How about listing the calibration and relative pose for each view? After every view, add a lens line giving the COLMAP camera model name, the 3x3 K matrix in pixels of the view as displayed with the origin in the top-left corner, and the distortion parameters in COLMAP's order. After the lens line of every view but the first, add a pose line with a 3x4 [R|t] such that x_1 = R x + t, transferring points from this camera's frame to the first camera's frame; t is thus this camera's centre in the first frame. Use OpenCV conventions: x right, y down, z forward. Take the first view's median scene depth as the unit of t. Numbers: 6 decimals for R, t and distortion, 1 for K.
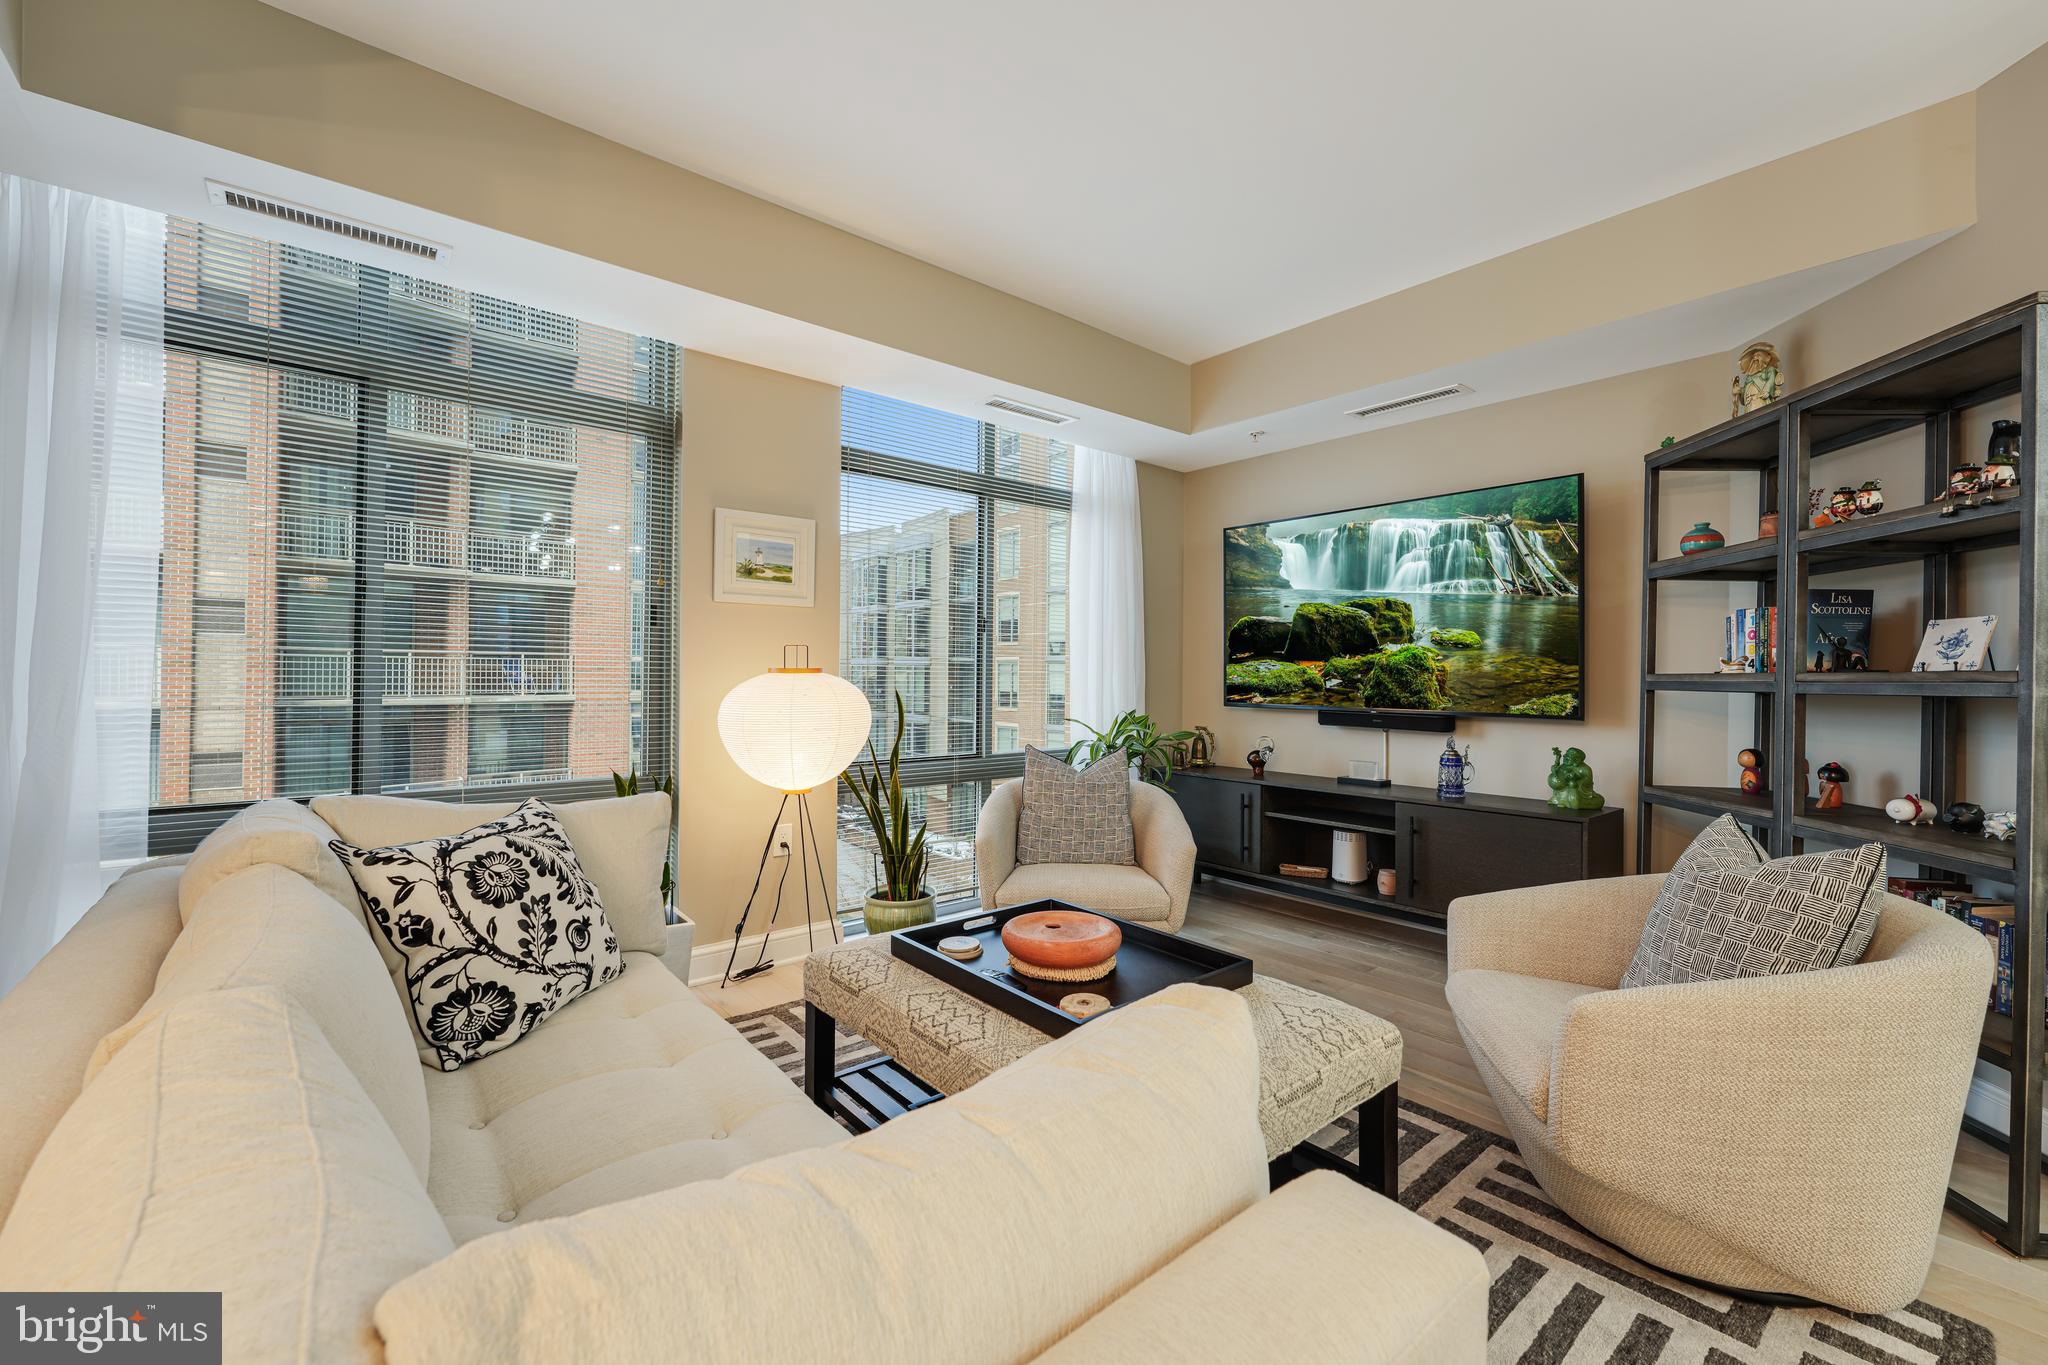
lens RADIAL K [[834.3, 0, 1016.8], [0, 834.3, 673.2], [0, 0, 1]] dist [-0.001209, 0.000543]
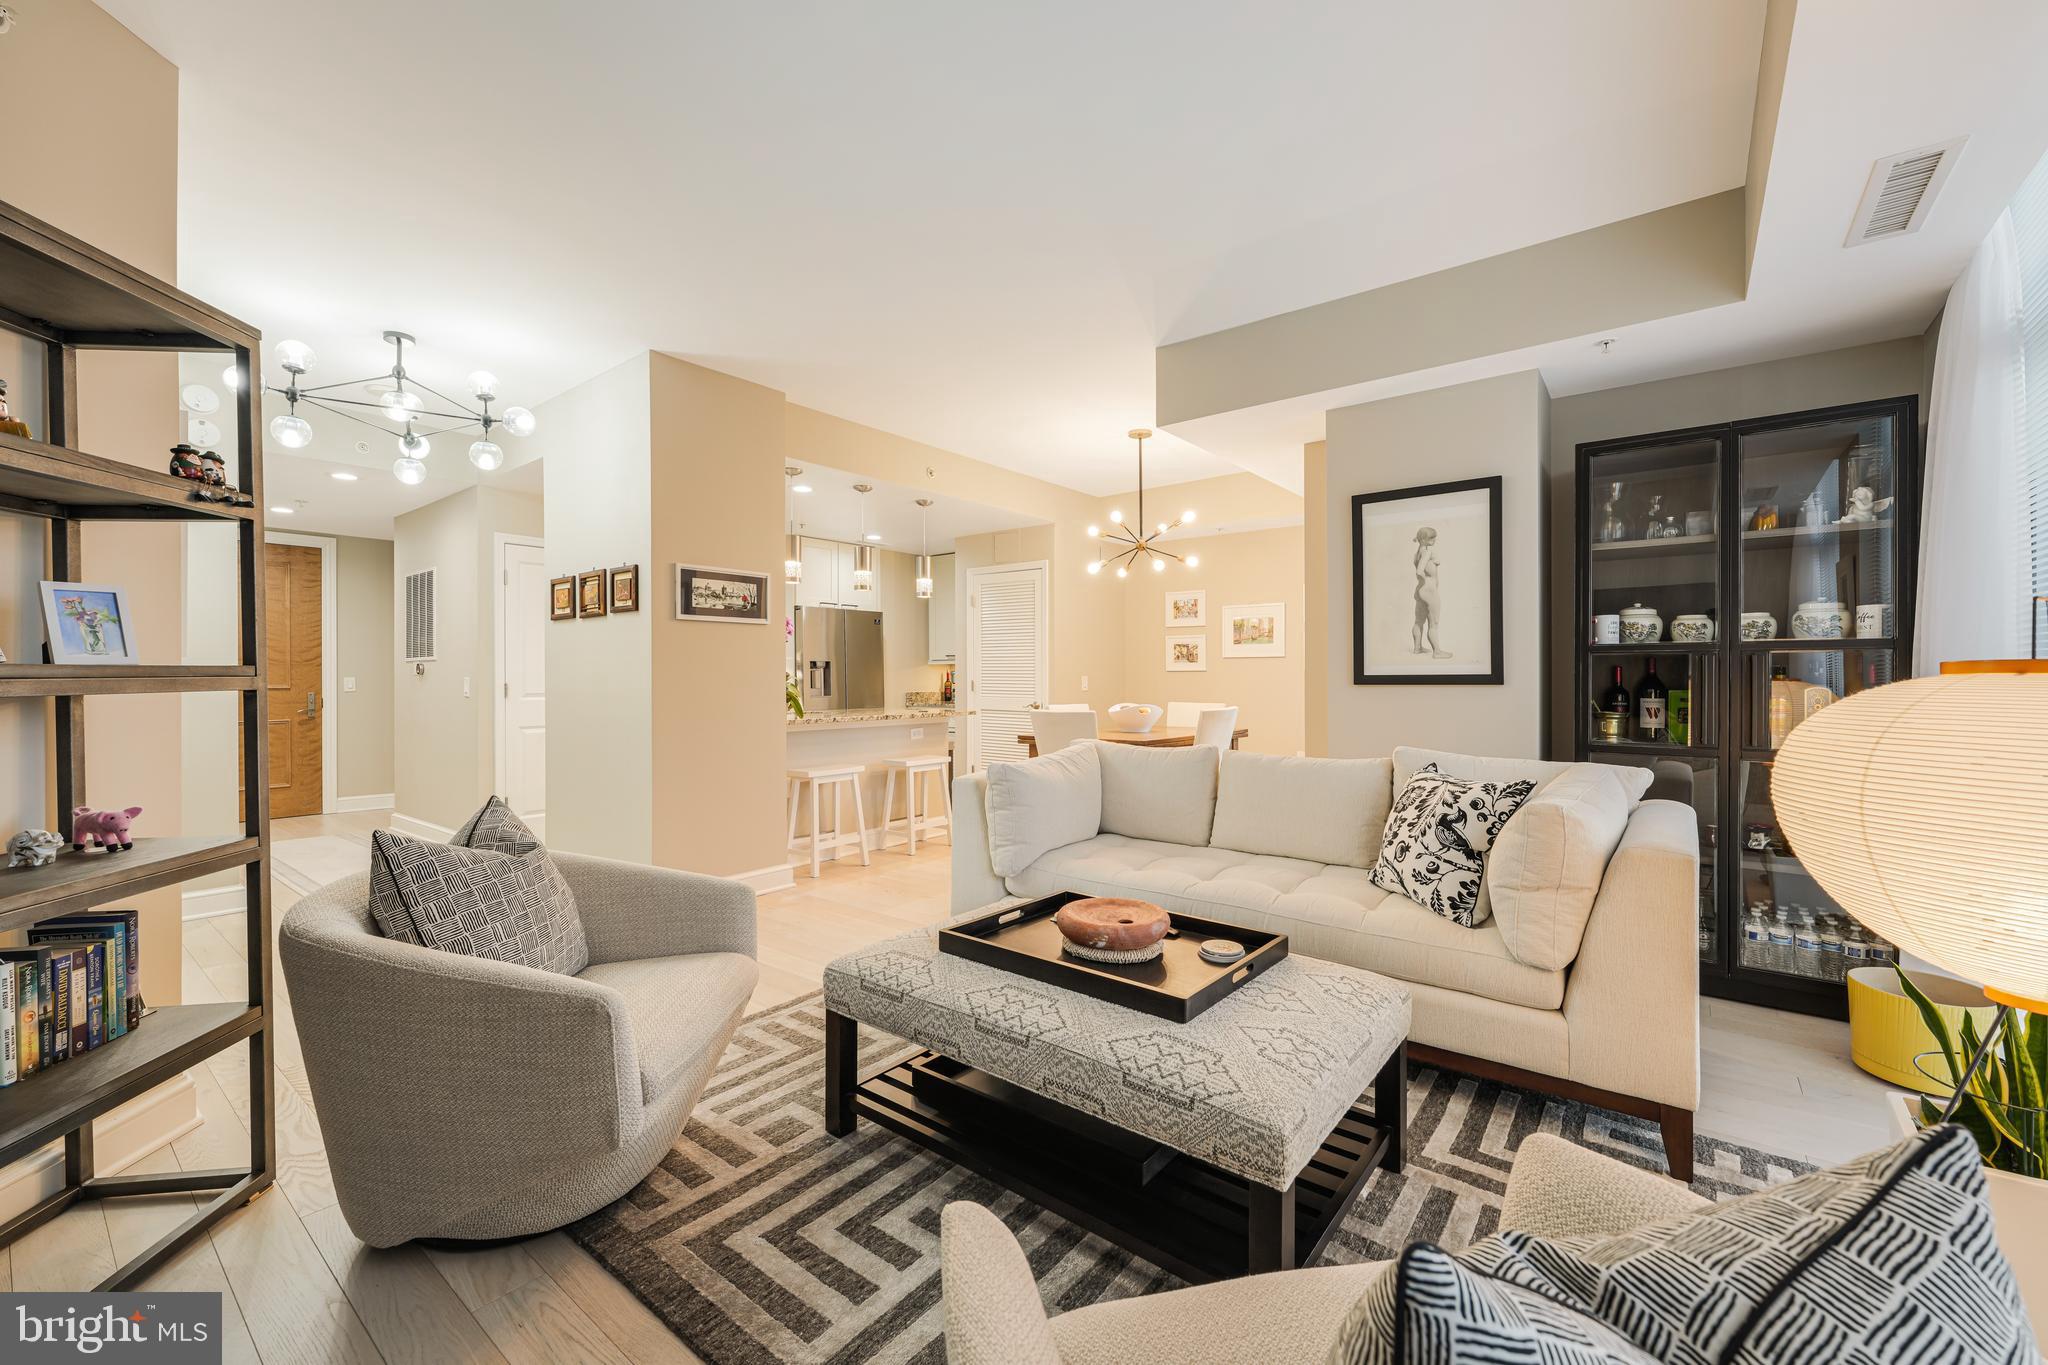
lens RADIAL K [[834.3, 0, 1037.3], [0, 834.3, 683.9], [0, 0, 1]] dist [-0.001209, 0.000543]
pose [[-0.976820, 0.000790, -0.214061, 0.220413], [-0.001552, 0.999941, 0.010771, -0.000655], [0.214057, 0.010854, -0.976761, 1.184179]]
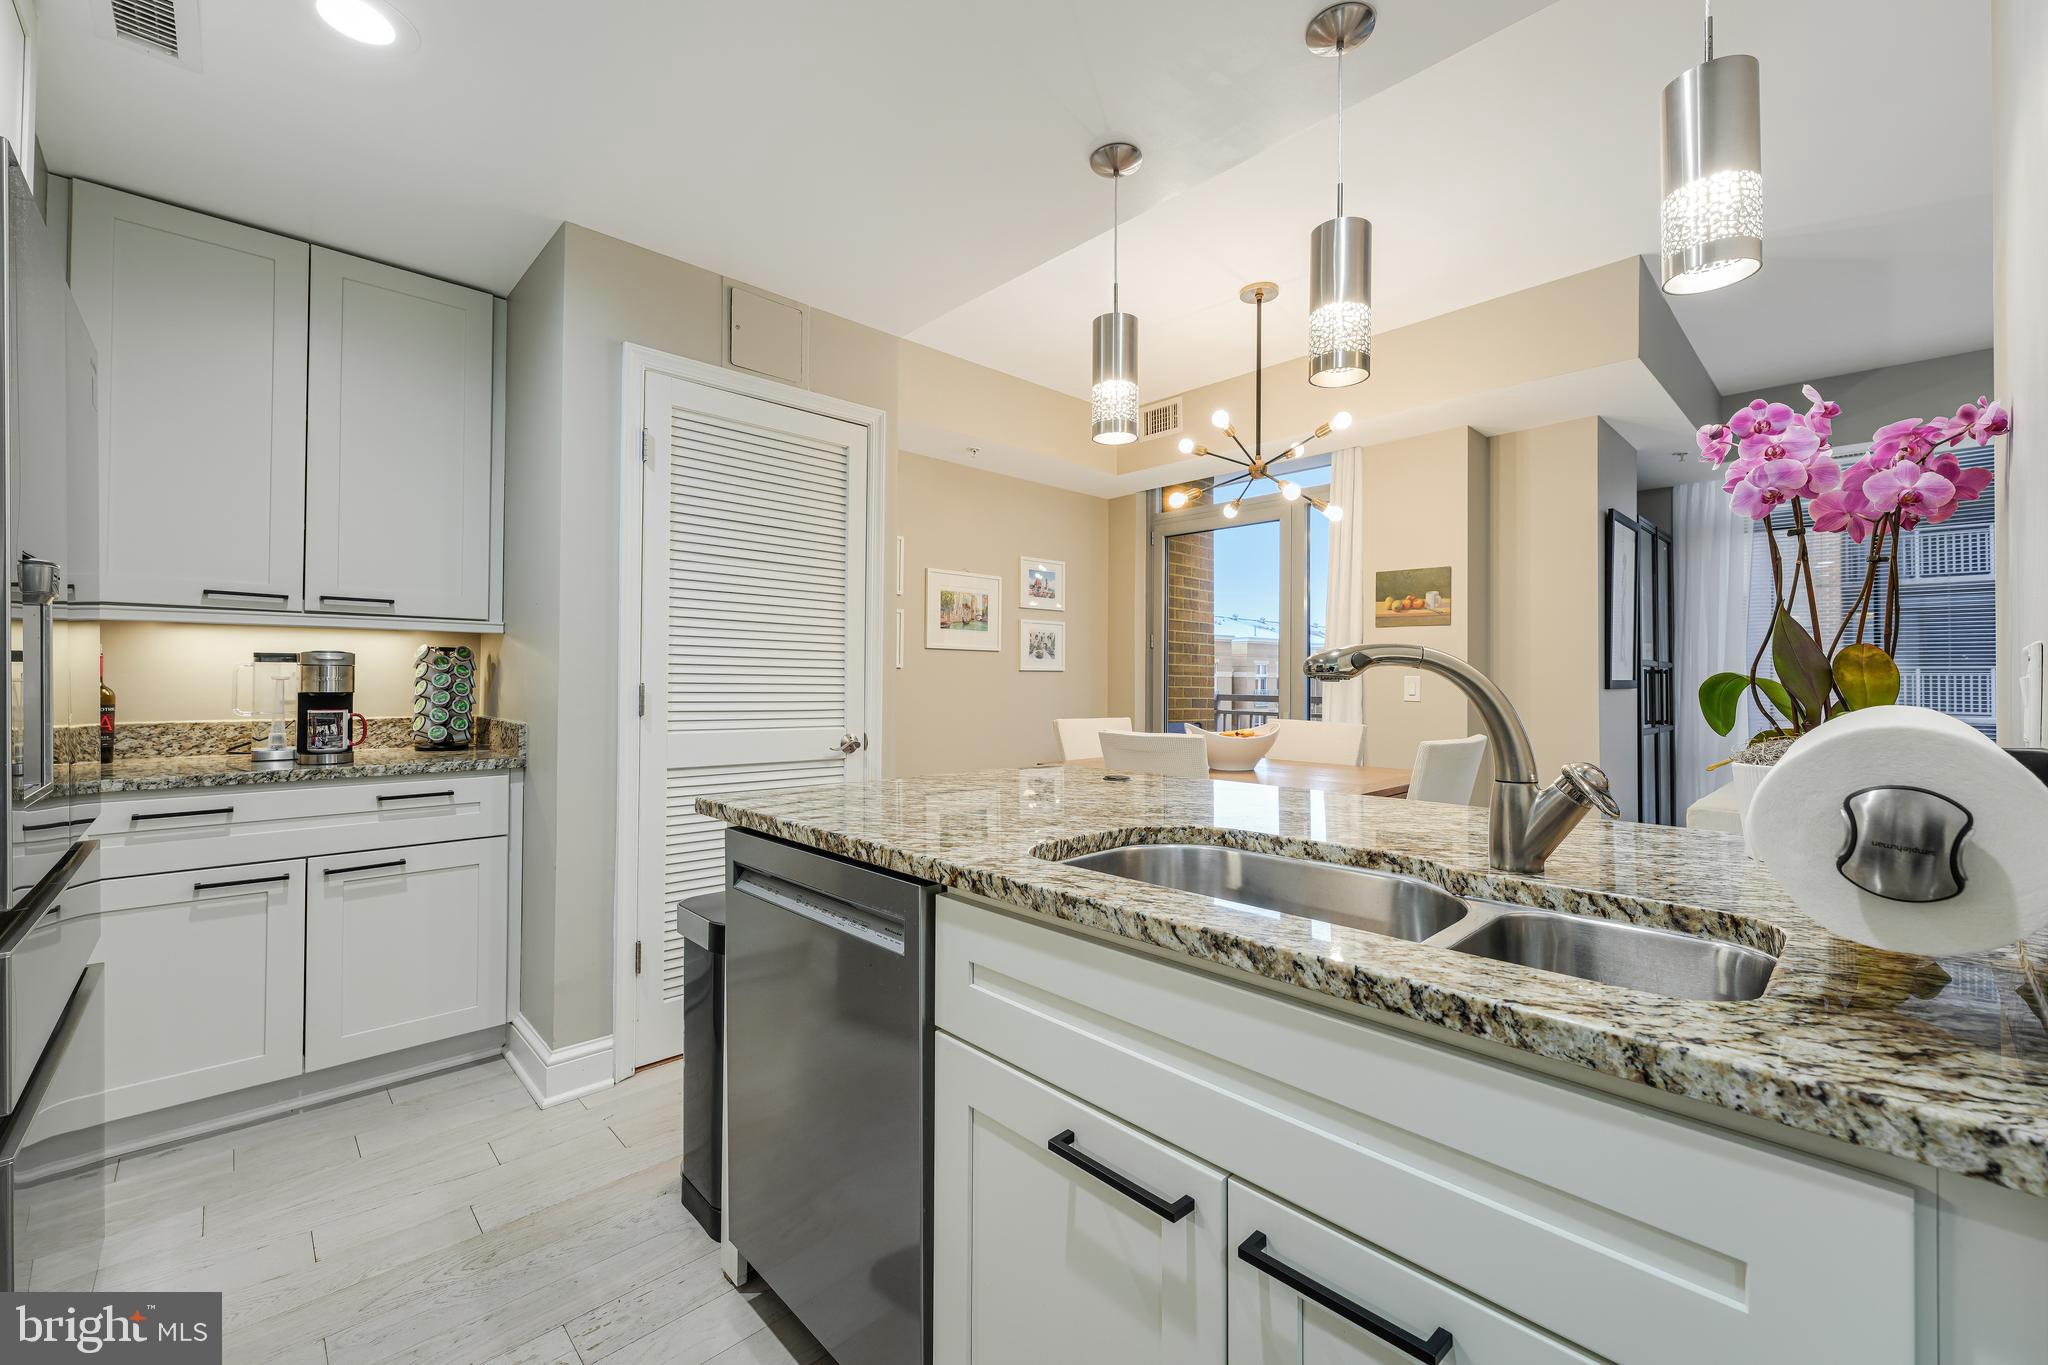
lens RADIAL K [[834.3, 0, 1031.4], [0, 834.3, 670.9], [0, 0, 1]] dist [-0.001209, 0.000543]
pose [[0.074701, -0.013712, -0.997112, 0.667521], [-0.008483, 0.999861, -0.014385, 0.009624], [0.997170, 0.009533, 0.074574, -0.722540]]
